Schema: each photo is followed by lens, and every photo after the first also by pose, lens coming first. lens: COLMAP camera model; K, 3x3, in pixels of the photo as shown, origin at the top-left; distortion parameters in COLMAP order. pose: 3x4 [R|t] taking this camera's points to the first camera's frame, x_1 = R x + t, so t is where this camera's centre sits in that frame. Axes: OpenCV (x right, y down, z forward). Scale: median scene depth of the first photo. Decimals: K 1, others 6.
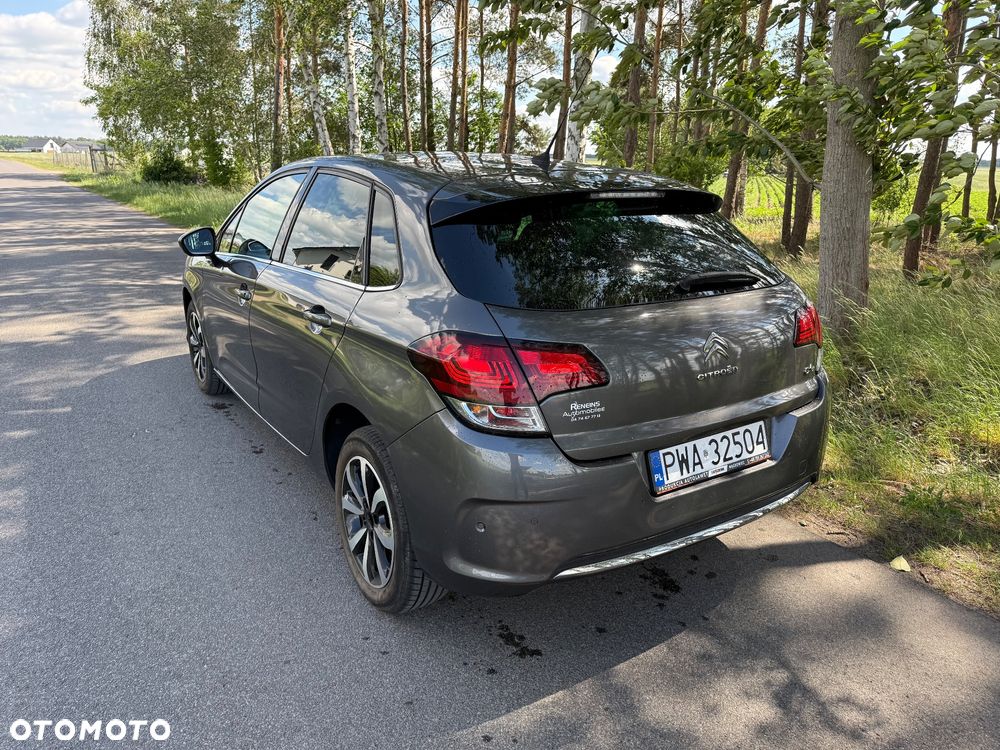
lens RADIAL K [[717.3, 0, 497.9], [0, 717.3, 379.8], [0, 0, 1]] dist [0.024885, -0.021266]
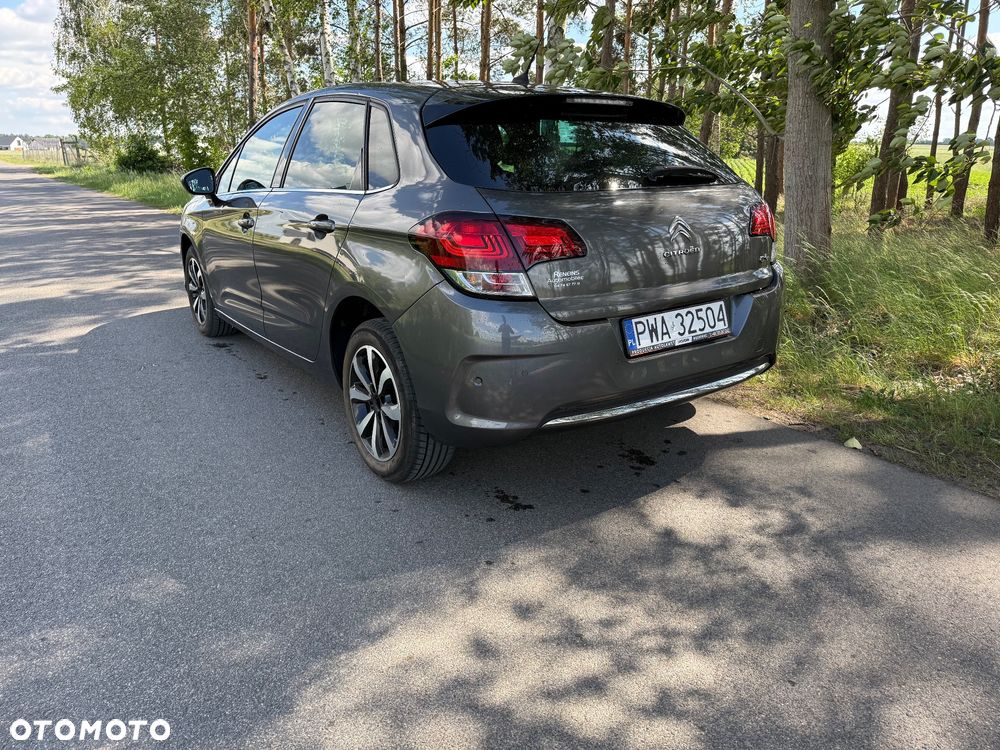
lens RADIAL K [[707.9, 0, 500.0], [0, 707.9, 375.0], [0, 0, 1]] dist [0.073285, -0.090853]
pose [[0.999255, -0.027042, 0.027518, -0.015747], [0.026728, 0.999574, 0.011705, 0.142565], [-0.027823, -0.010961, 0.999553, -0.106643]]
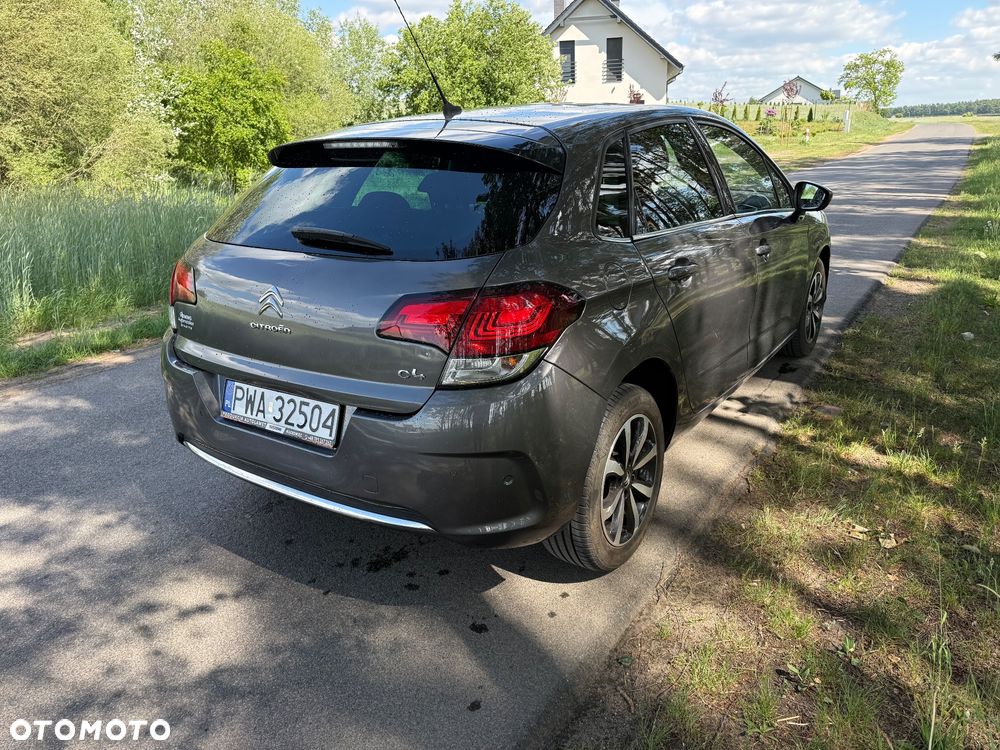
lens RADIAL K [[714.5, 0, 489.4], [0, 714.5, 379.6], [0, 0, 1]] dist [0.039956, -0.037341]
pose [[0.386438, 0.271570, -0.881428, 1.130656], [-0.233446, 0.953350, 0.191382, -0.172515], [0.892283, 0.131808, 0.431808, 0.740770]]
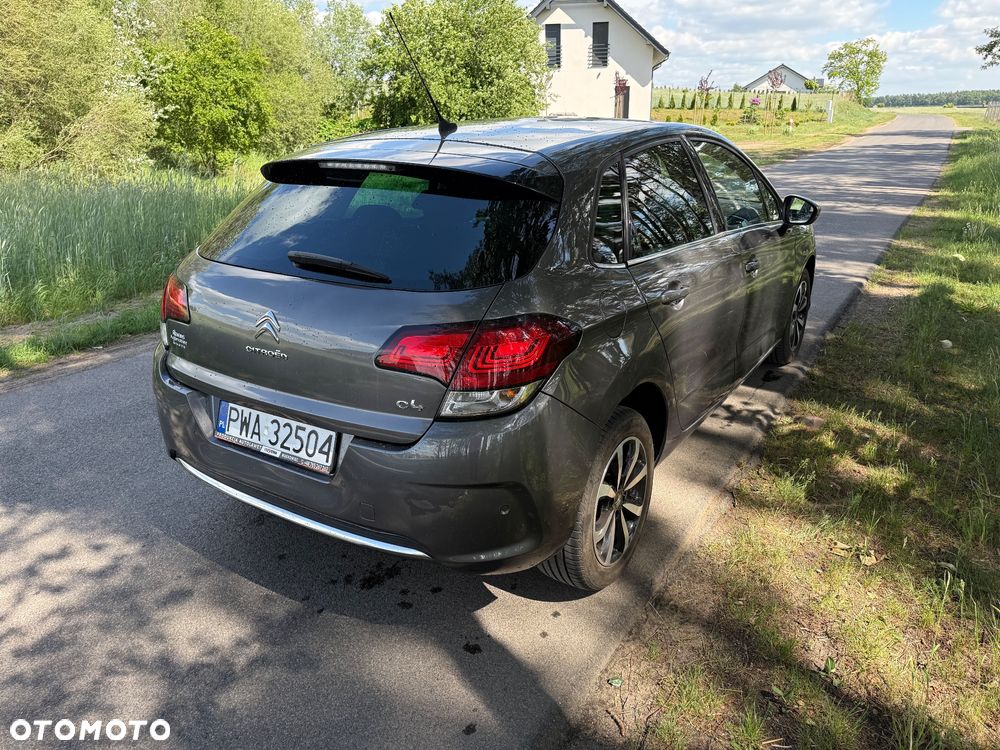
lens RADIAL K [[714.0, 0, 490.2], [0, 714.0, 385.8], [0, 0, 1]] dist [0.035522, -0.032304]
pose [[0.407304, 0.301415, -0.862121, 1.114855], [-0.247494, 0.945076, 0.213491, -0.216838], [0.879119, 0.126414, 0.459531, 0.716262]]
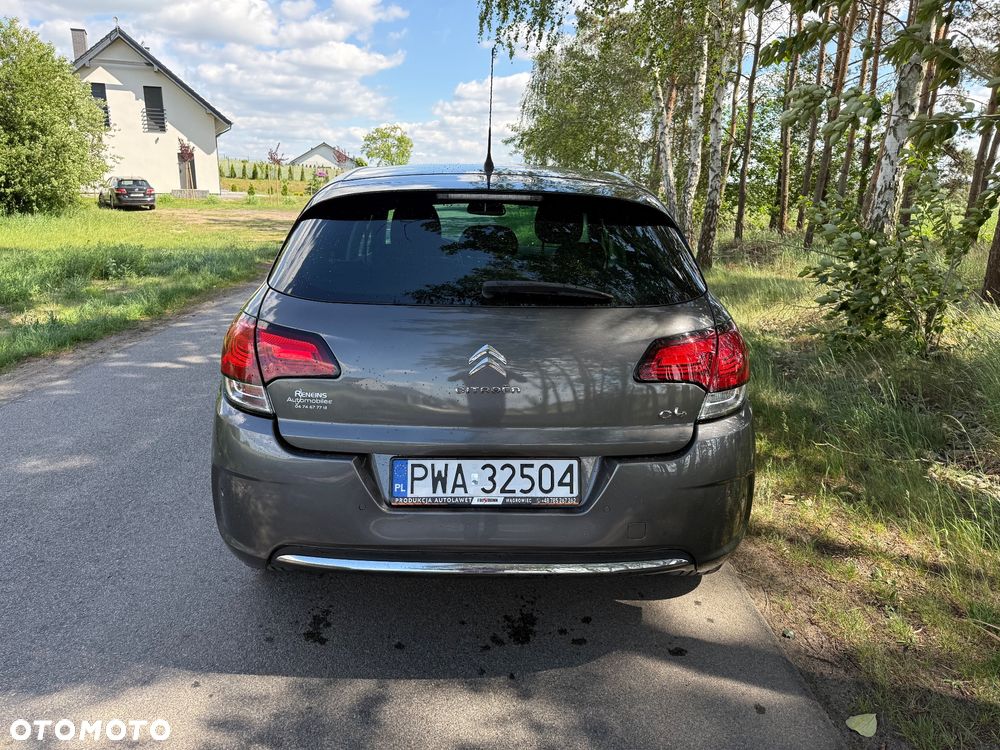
lens RADIAL K [[714.5, 0, 489.4], [0, 714.5, 379.6], [0, 0, 1]] dist [0.039956, -0.037341]
pose [[0.844178, 0.135383, -0.518686, 0.667134], [-0.157939, 0.987449, 0.000686, -0.019775], [0.512268, 0.081342, 0.854965, 0.206967]]
